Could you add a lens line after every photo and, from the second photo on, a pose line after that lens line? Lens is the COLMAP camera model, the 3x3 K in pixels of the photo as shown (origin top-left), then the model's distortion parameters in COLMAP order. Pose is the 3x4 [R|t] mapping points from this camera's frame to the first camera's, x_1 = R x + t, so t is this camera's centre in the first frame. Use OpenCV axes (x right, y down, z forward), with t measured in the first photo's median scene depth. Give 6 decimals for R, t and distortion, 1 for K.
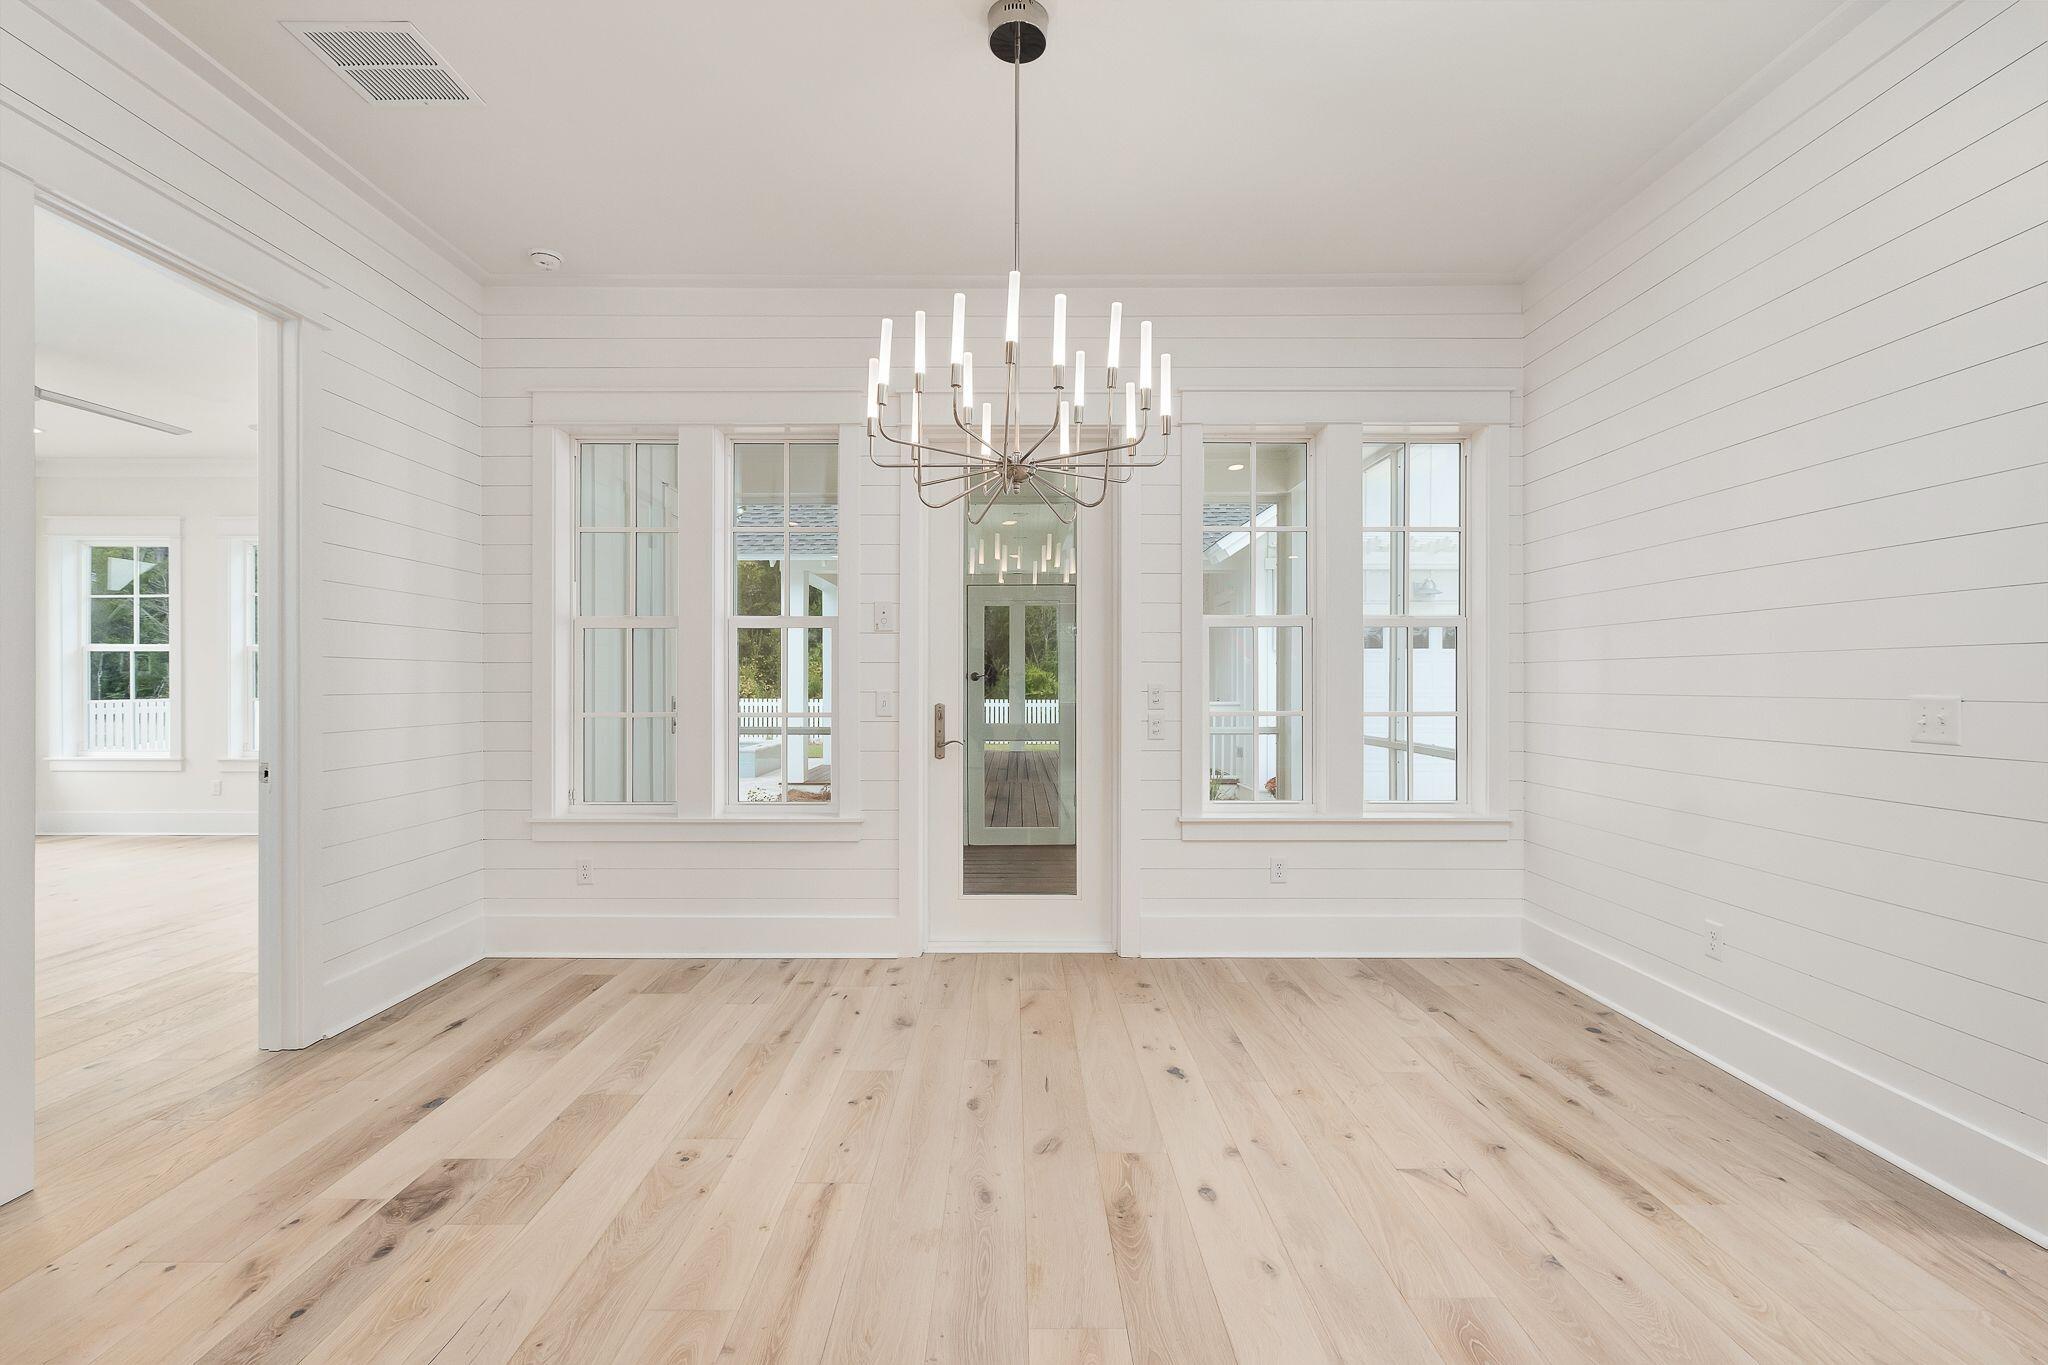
lens RADIAL K [[871.0, 0, 1017.5], [0, 871.0, 684.5], [0, 0, 1]] dist [0.001836, 0.000086]
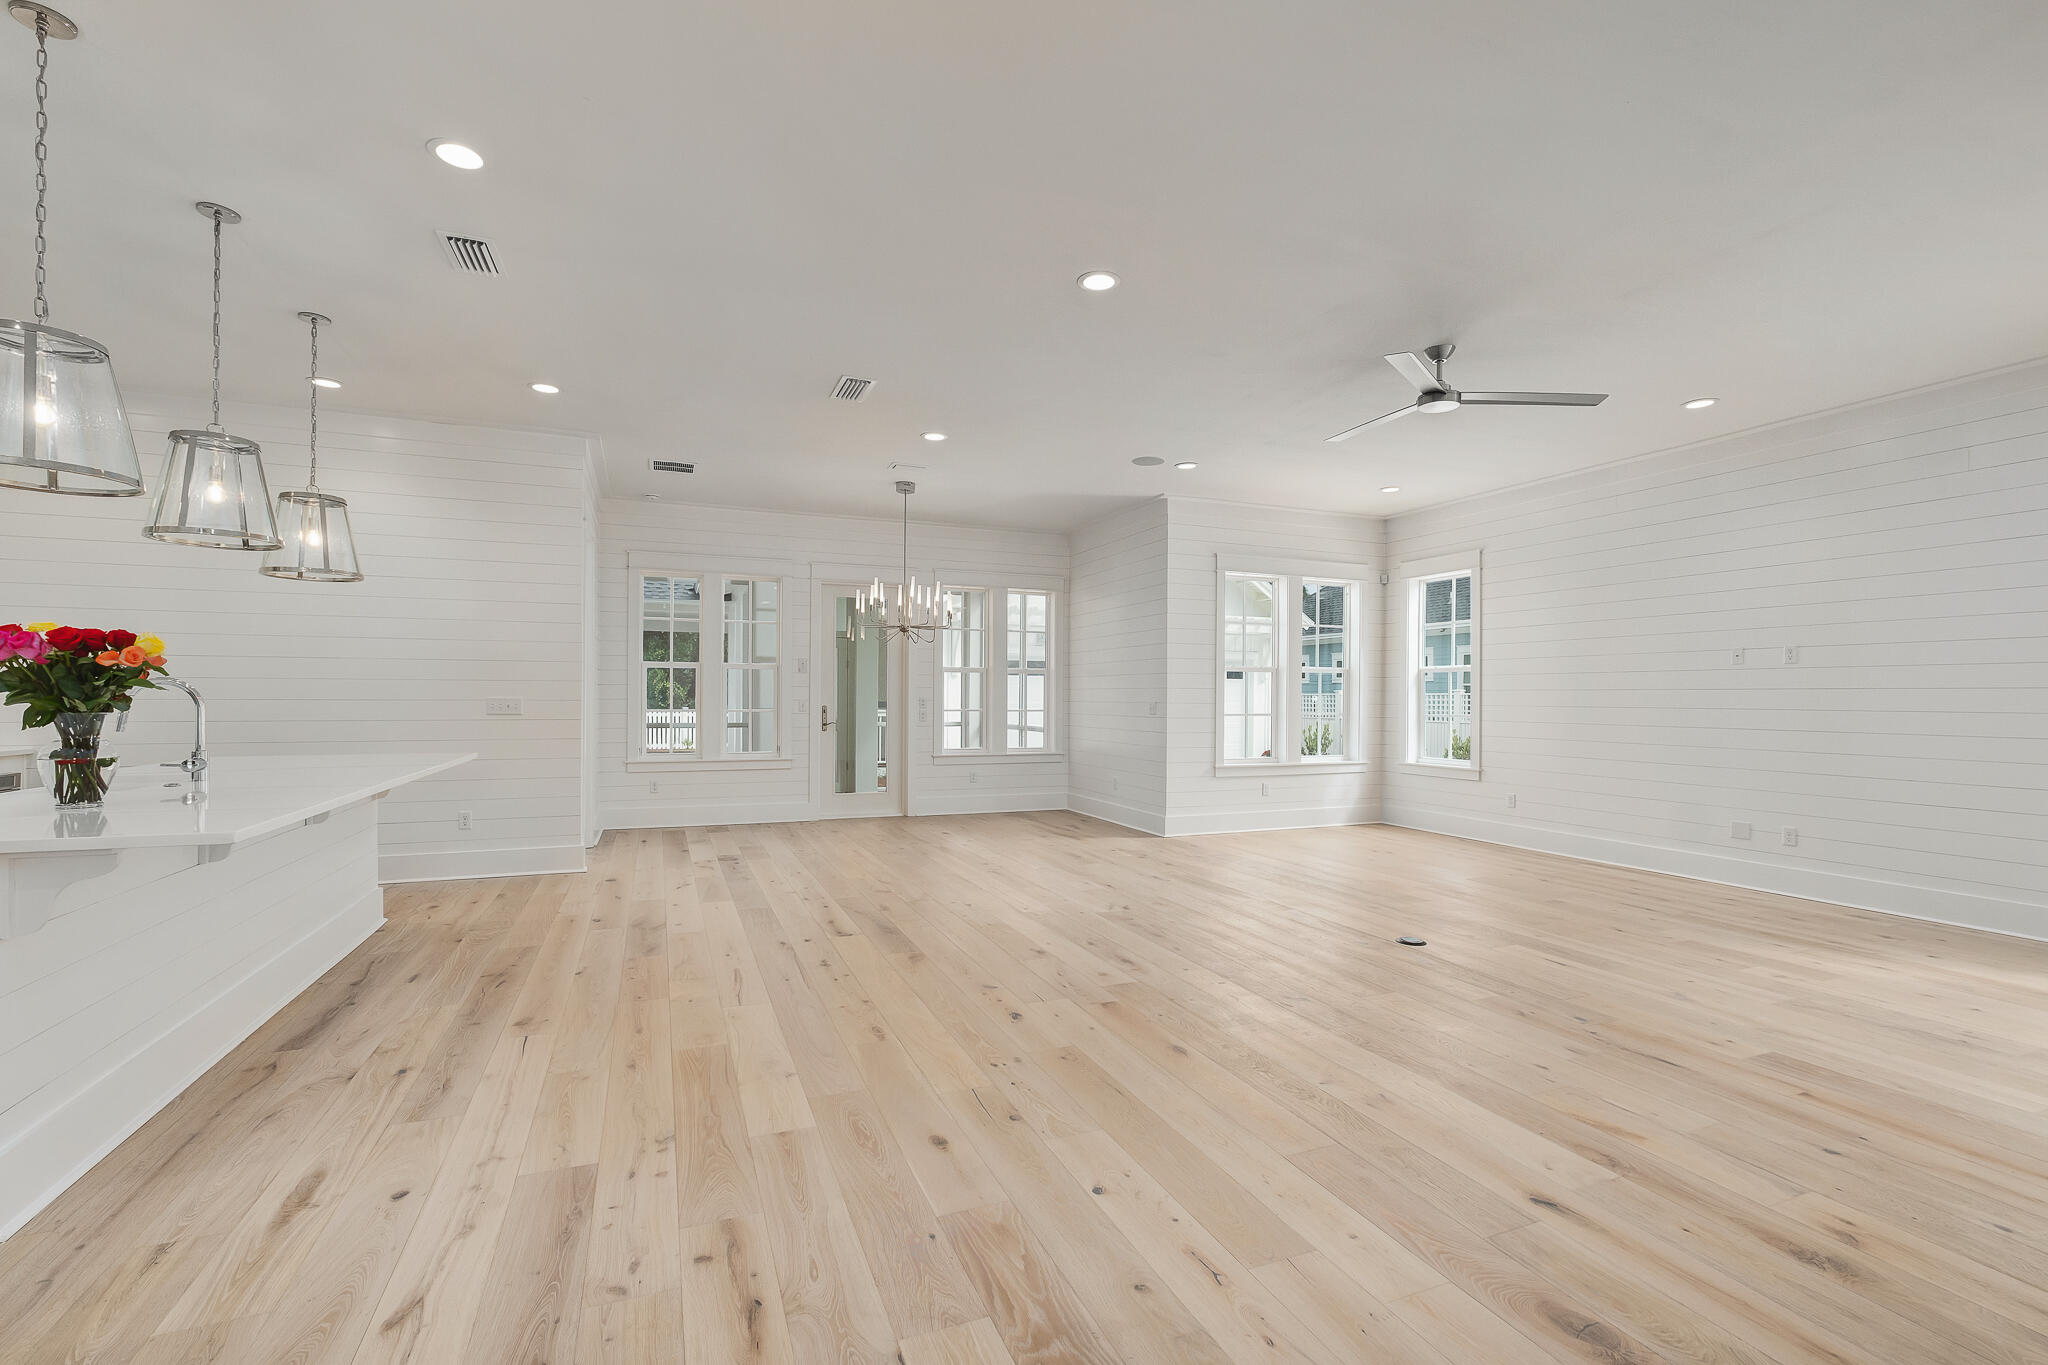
lens RADIAL K [[871.0, 0, 1017.5], [0, 871.0, 684.5], [0, 0, 1]] dist [0.001836, 0.000086]
pose [[0.923861, 0.012072, 0.382538, -0.472800], [-0.010997, 0.999927, -0.004997, -0.023744], [-0.382570, 0.000410, 0.923926, -1.166929]]
